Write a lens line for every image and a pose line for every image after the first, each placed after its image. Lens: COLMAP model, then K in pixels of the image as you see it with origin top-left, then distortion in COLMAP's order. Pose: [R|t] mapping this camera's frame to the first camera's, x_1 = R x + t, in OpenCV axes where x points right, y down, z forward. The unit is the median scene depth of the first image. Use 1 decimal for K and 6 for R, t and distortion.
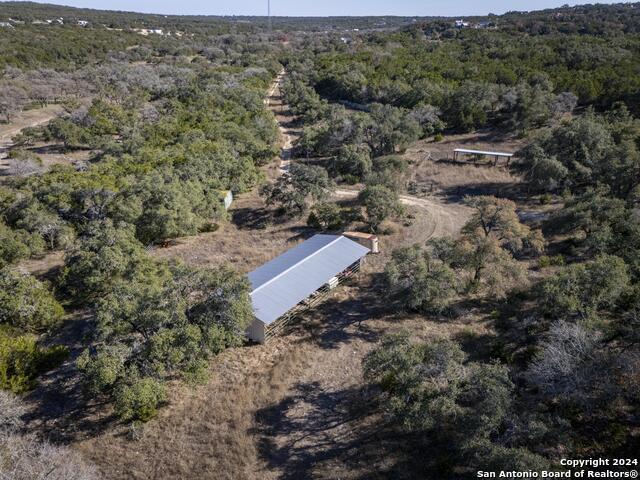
lens RADIAL K [[477.0, 0, 320.0], [0, 477.0, 240.0], [0, 0, 1]] dist [0.083875, -0.060473]
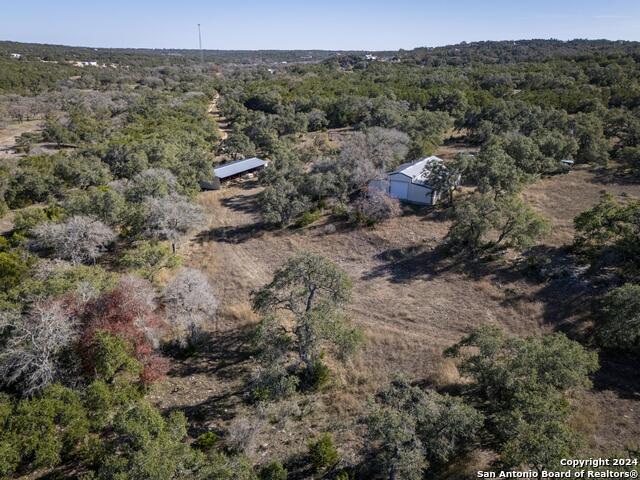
lens RADIAL K [[477.0, 0, 320.0], [0, 477.0, 240.0], [0, 0, 1]] dist [0.083875, -0.060473]
pose [[0.991230, -0.048516, 0.122922, 0.025416], [0.055498, 0.996996, -0.054023, 0.221278], [-0.119932, 0.060371, 0.990945, -0.497499]]
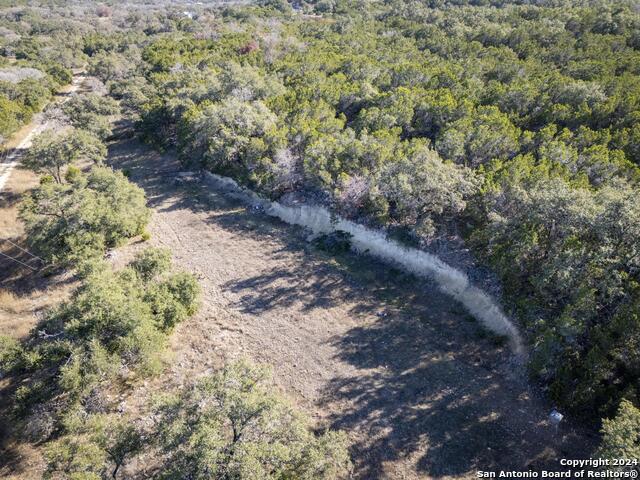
lens RADIAL K [[477.0, 0, 320.0], [0, 477.0, 240.0], [0, 0, 1]] dist [0.083875, -0.060473]
pose [[0.957979, -0.130296, 0.255539, 0.034173], [0.119723, 0.991194, 0.056573, -0.390043], [-0.260660, -0.023602, 0.965142, 0.961240]]
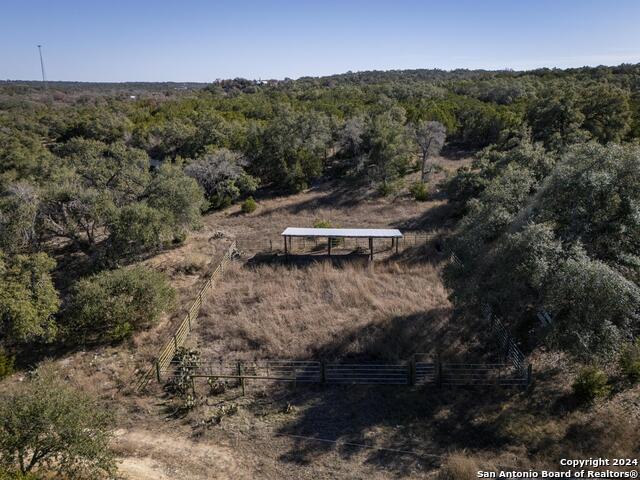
lens RADIAL K [[477.0, 0, 320.0], [0, 477.0, 240.0], [0, 0, 1]] dist [0.083875, -0.060473]
pose [[0.930203, -0.114705, 0.348662, 0.126732], [0.156278, 0.983282, -0.093451, -0.110072], [-0.332114, 0.141417, 0.932578, 0.470815]]
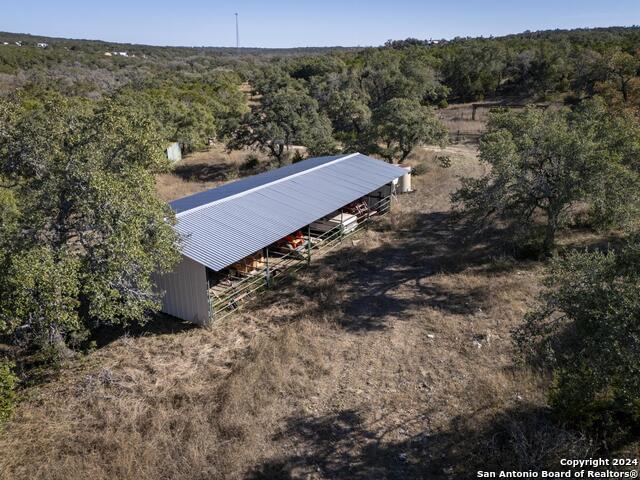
lens RADIAL K [[477.0, 0, 320.0], [0, 477.0, 240.0], [0, 0, 1]] dist [0.083875, -0.060473]
pose [[0.998154, -0.022984, 0.056214, -0.014829], [0.026257, 0.997960, -0.058188, 0.059734], [-0.054762, 0.059557, 0.996722, 0.202175]]
